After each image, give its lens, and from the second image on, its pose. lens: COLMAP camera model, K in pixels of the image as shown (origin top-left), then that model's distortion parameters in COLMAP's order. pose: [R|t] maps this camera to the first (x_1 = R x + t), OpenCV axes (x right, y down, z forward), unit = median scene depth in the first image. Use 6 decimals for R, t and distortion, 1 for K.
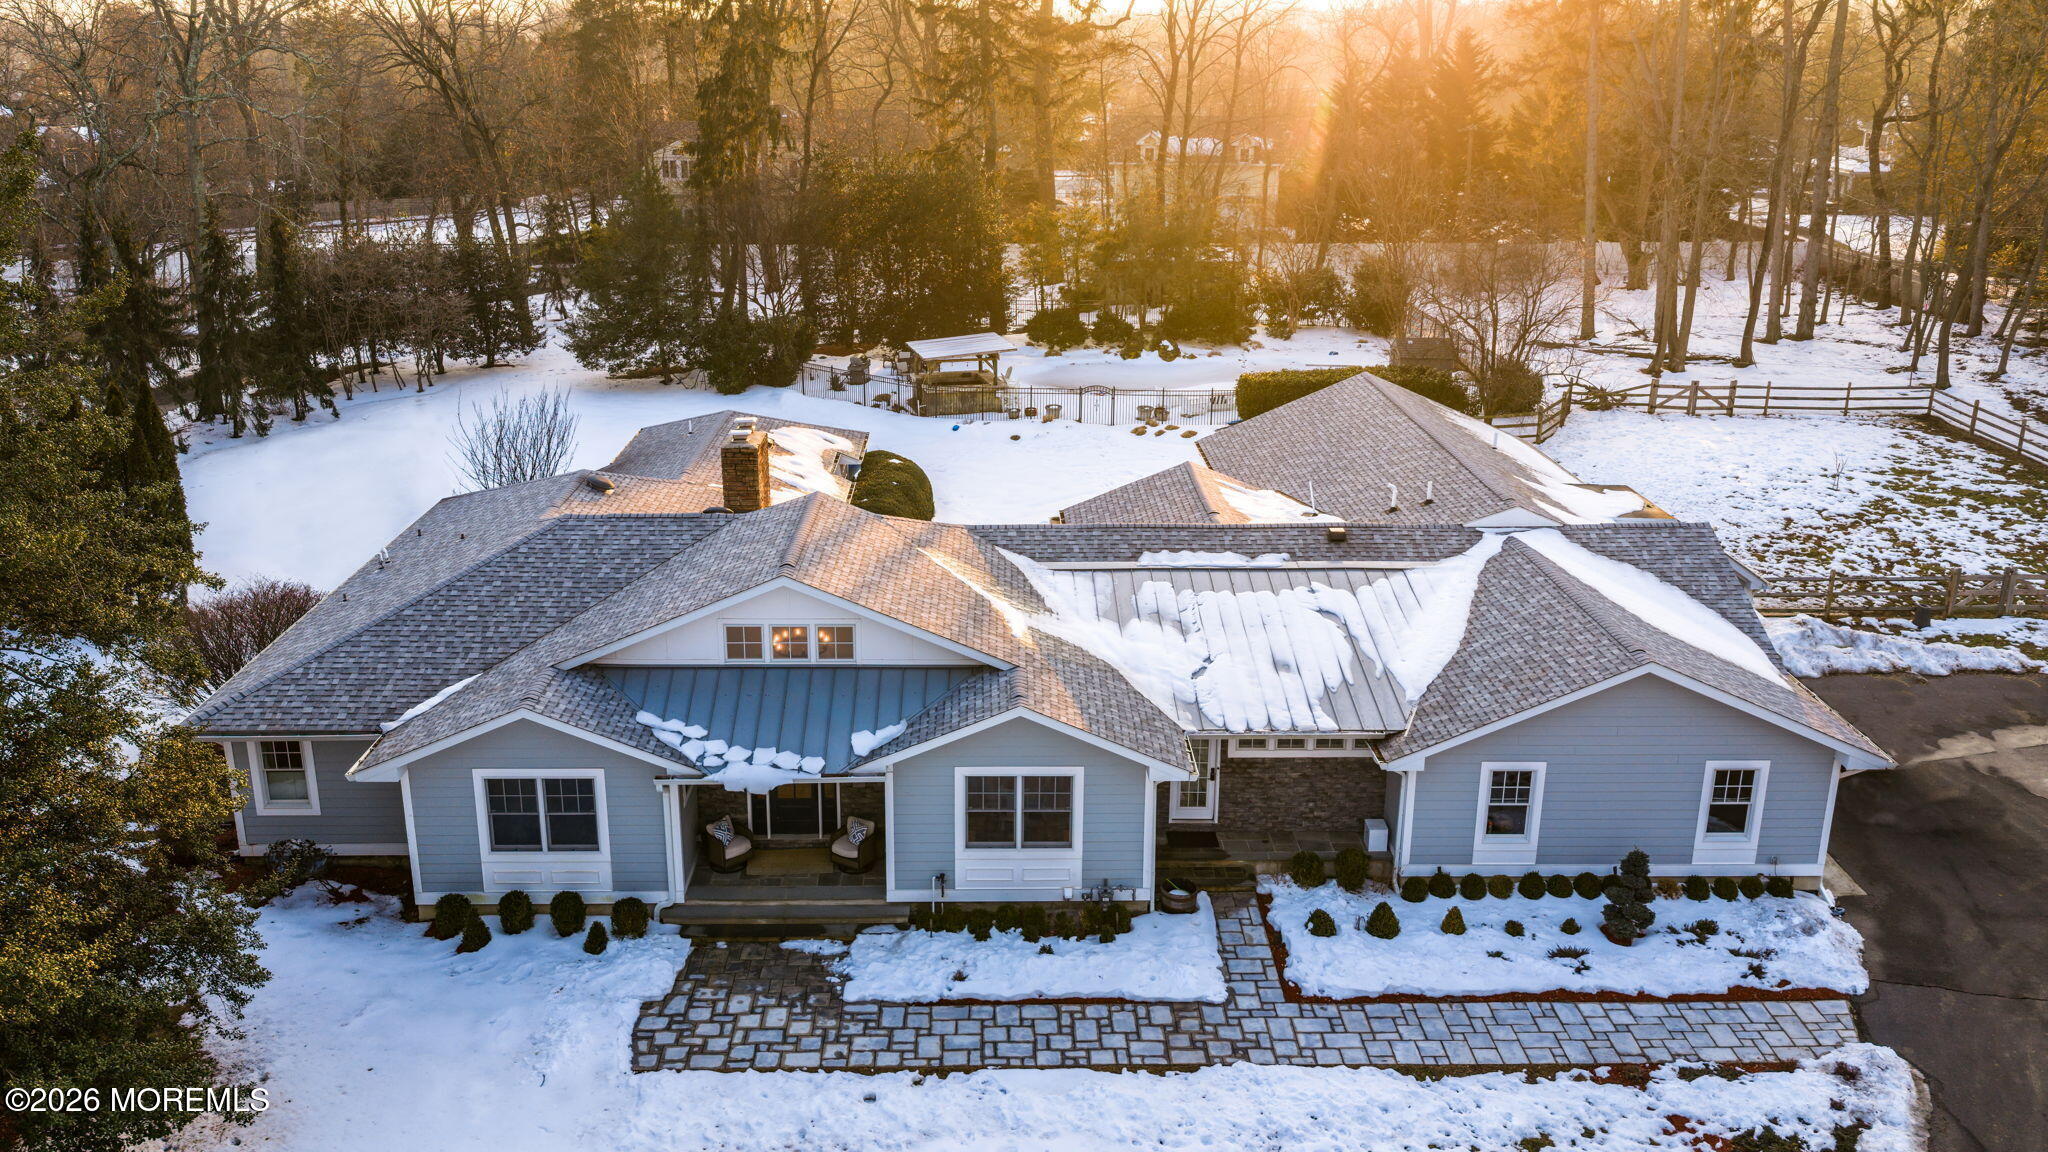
lens RADIAL K [[1679.6, 0, 1026.2], [0, 1679.6, 579.6], [0, 0, 1]] dist [0.029283, -0.052995]
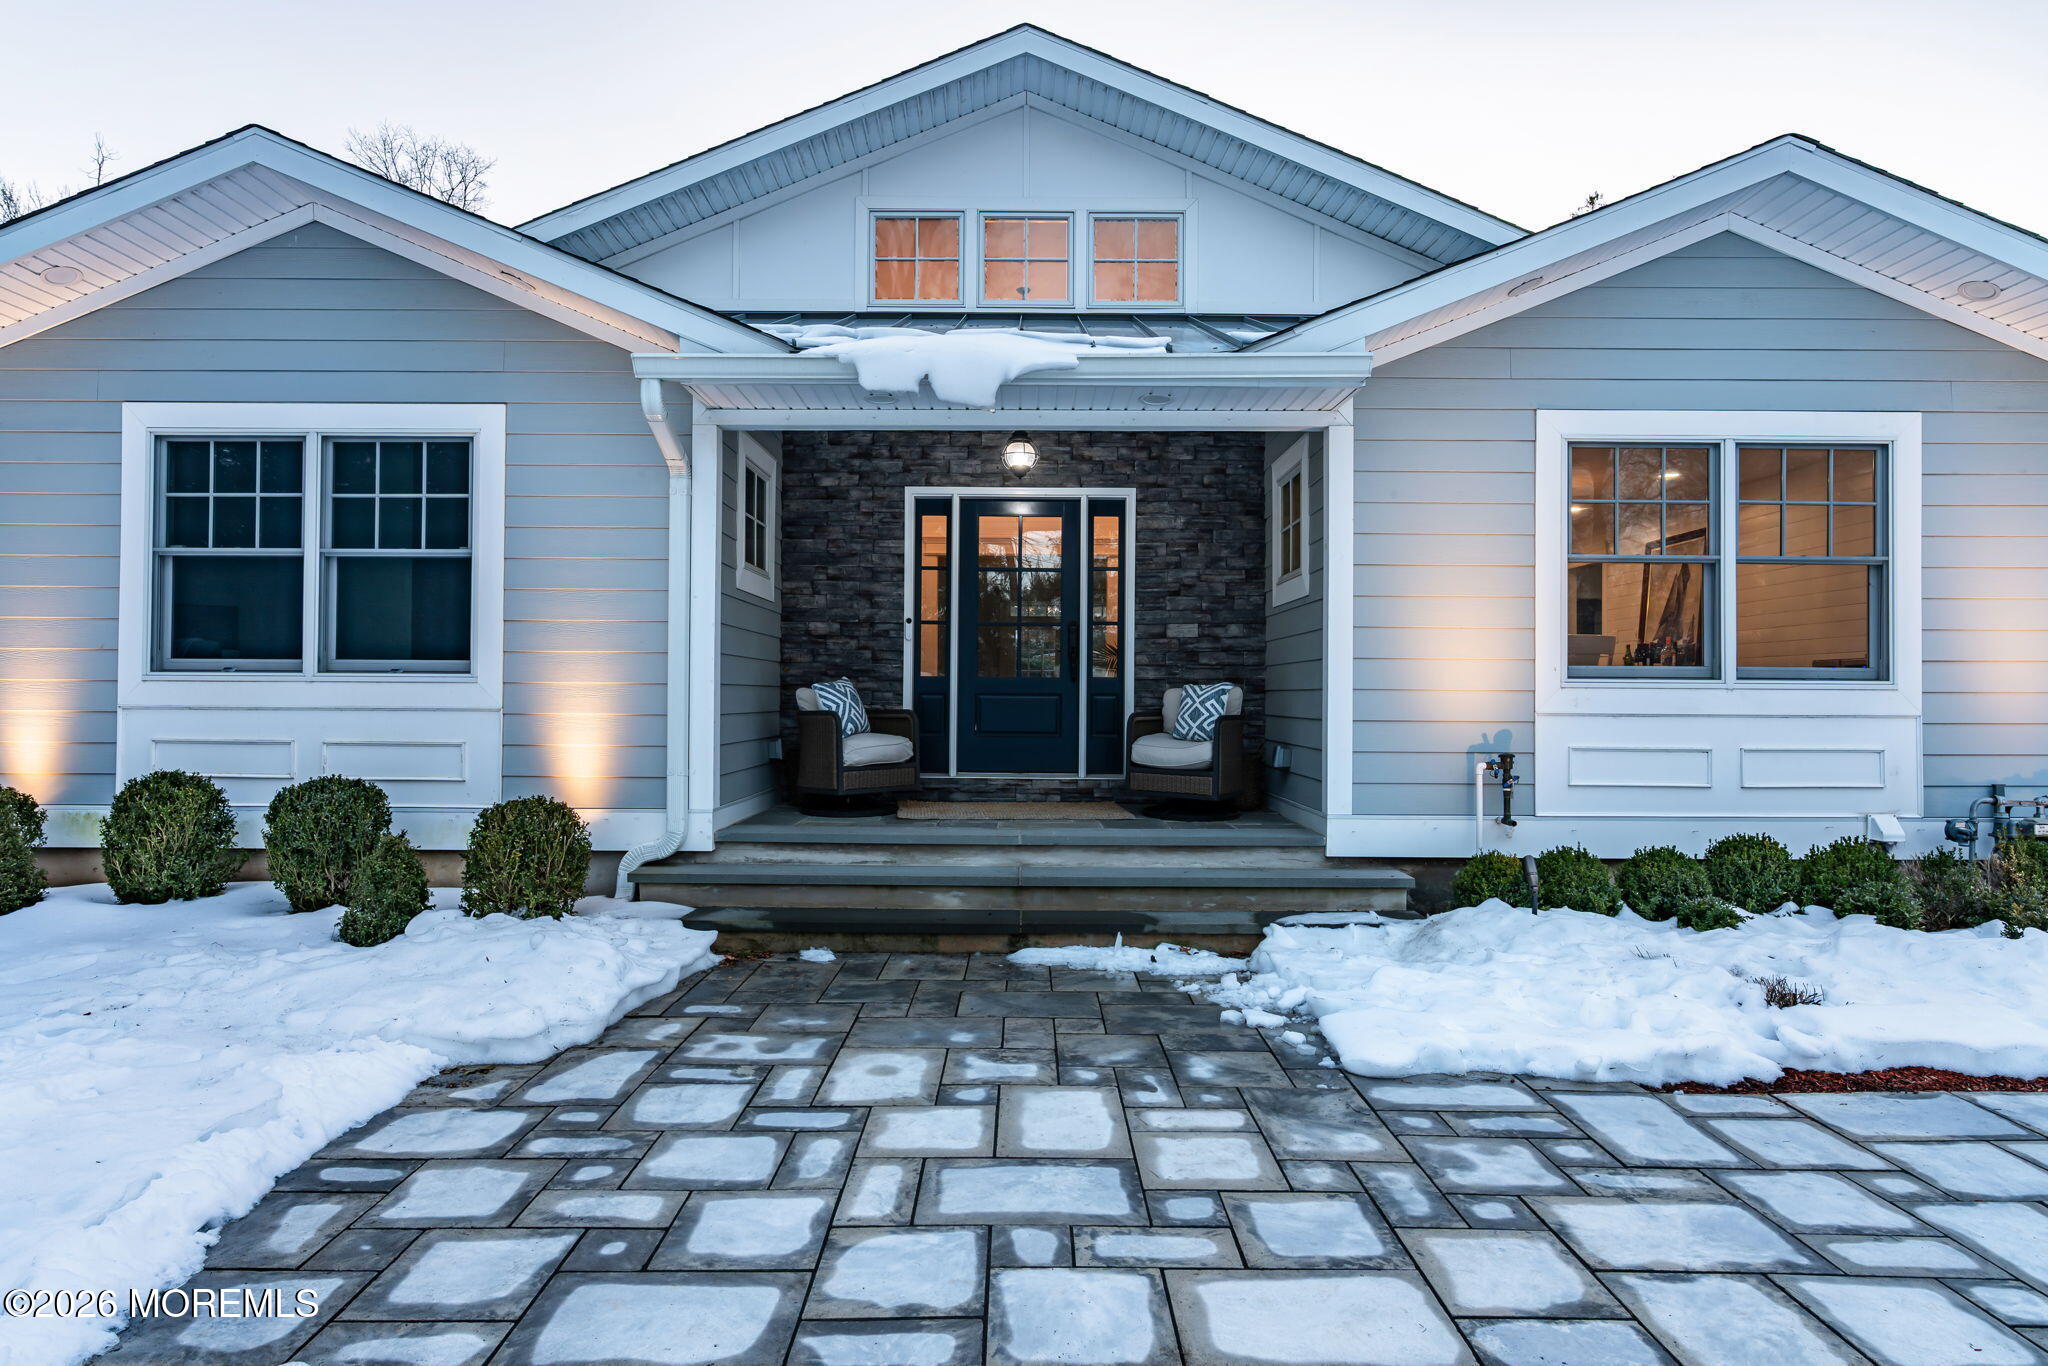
lens RADIAL K [[1151.5, 0, 1023.8], [0, 1151.5, 678.2], [0, 0, 1]] dist [-0.004418, 0.000827]
pose [[0.999590, -0.004185, -0.028337, -0.139710], [-0.005125, 0.947181, -0.320660, 0.238089], [0.028183, 0.320673, 0.946771, 0.799278]]
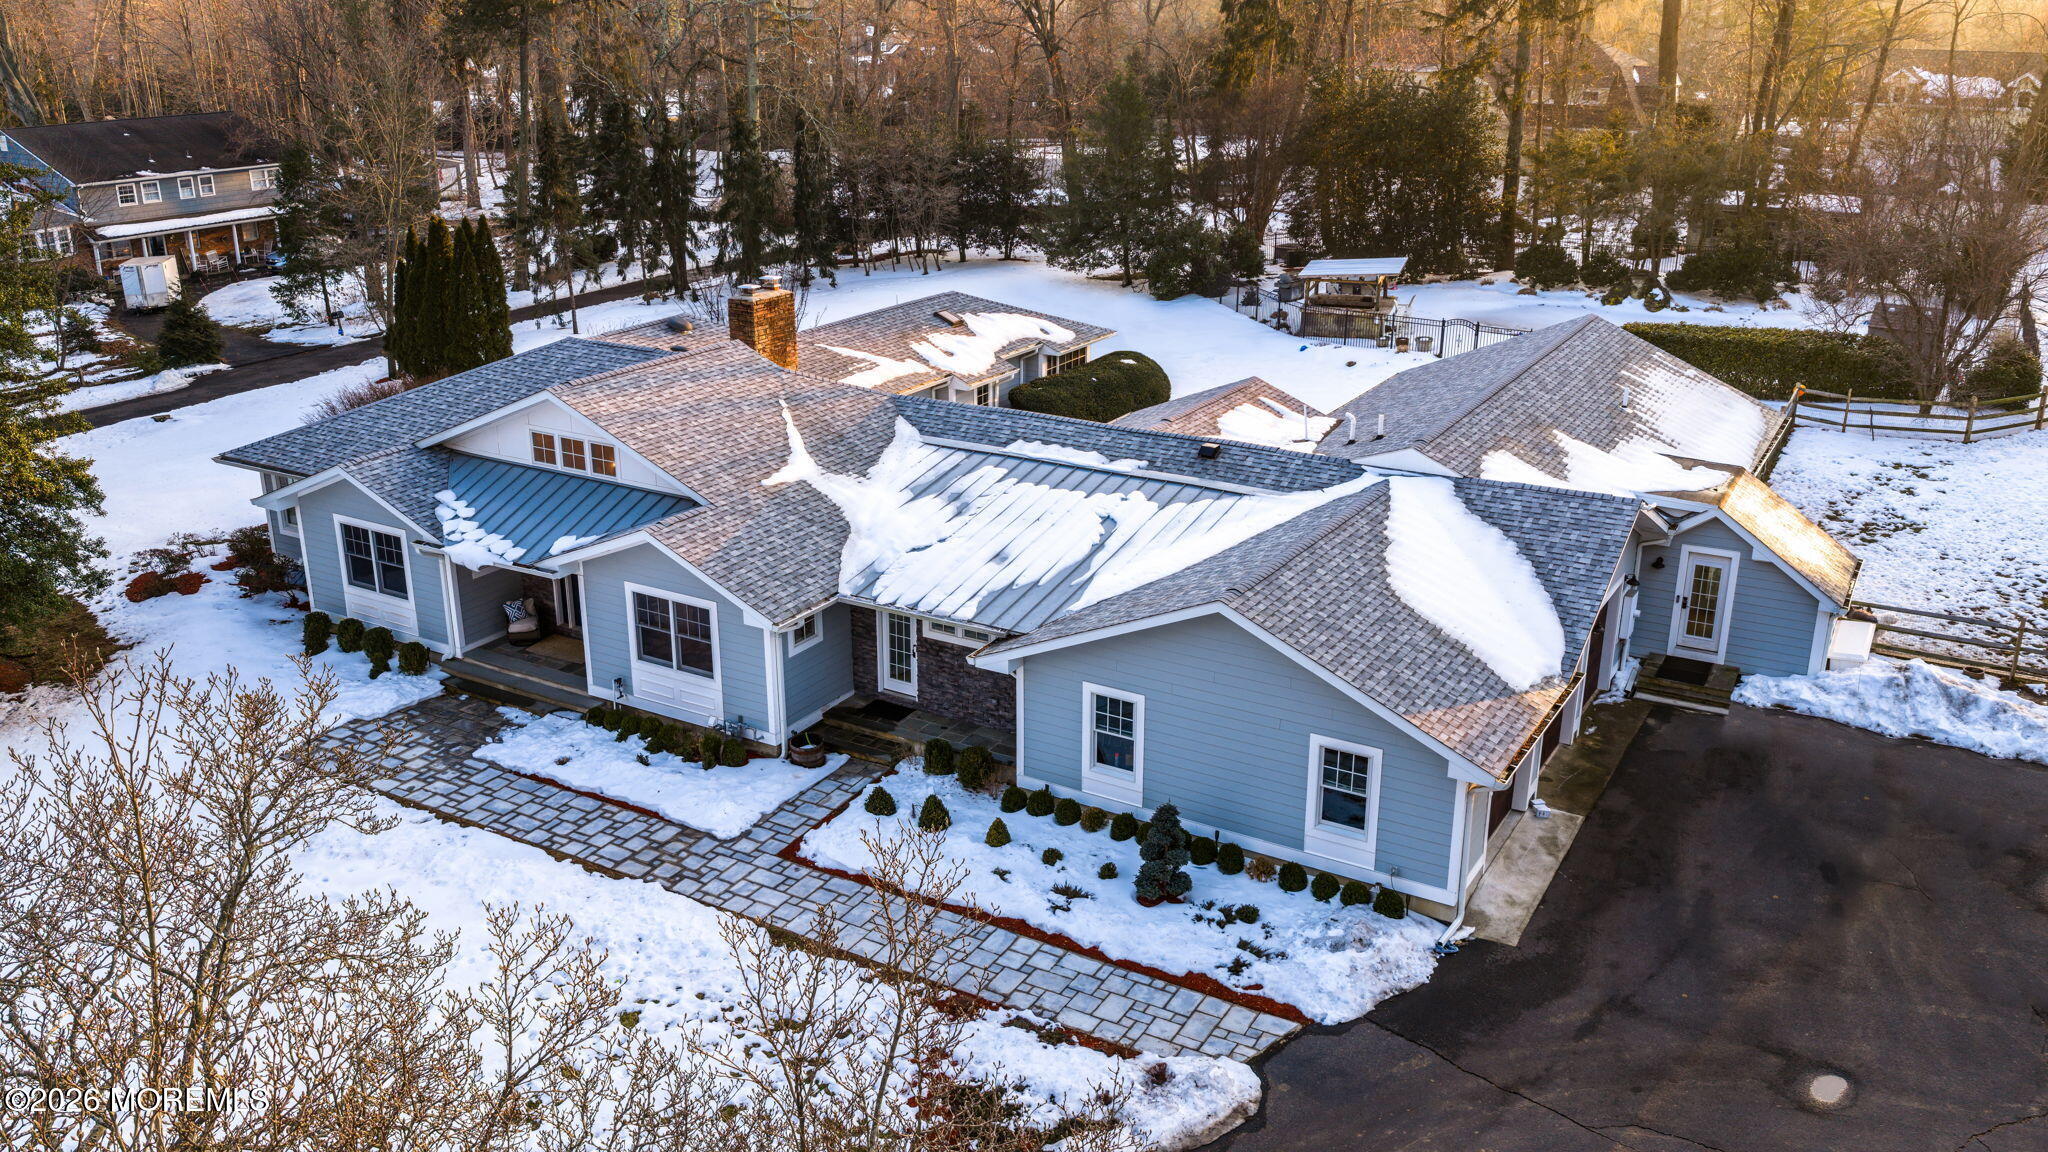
lens RADIAL K [[1679.6, 0, 1023.8], [0, 1679.6, 578.4], [0, 0, 1]] dist [0.029283, -0.052995]
pose [[0.848017, 0.172833, -0.500994, 0.728285], [-0.157737, 0.984798, 0.072740, -0.010757], [0.505950, 0.017340, 0.862388, 0.188394]]
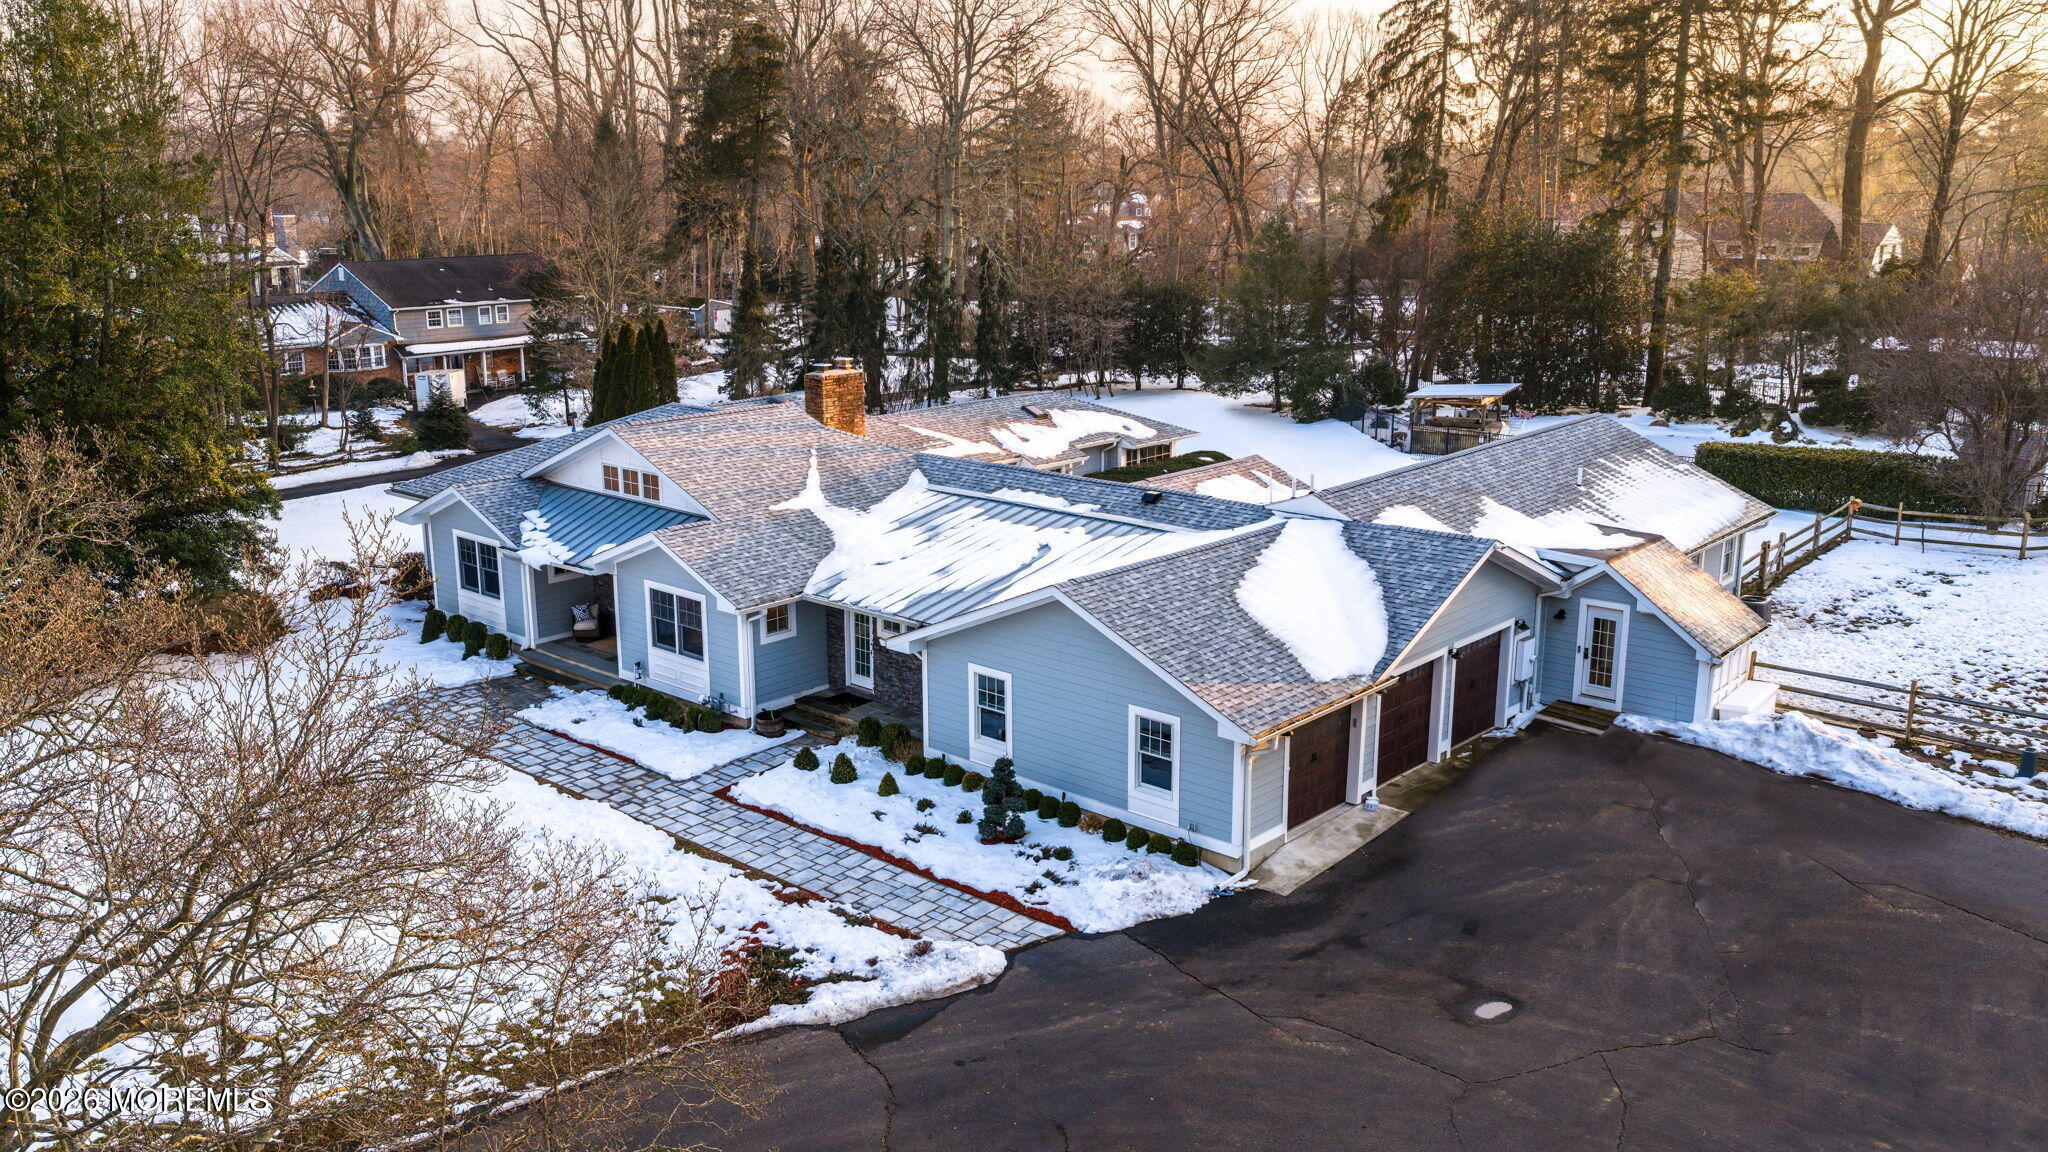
lens RADIAL K [[1679.6, 0, 1027.1], [0, 1679.6, 579.3], [0, 0, 1]] dist [0.029283, -0.052995]
pose [[0.732630, 0.156765, -0.662328, 1.061071], [-0.202656, 0.979221, 0.007602, 0.040503], [0.649756, 0.128655, 0.749176, 0.203238]]
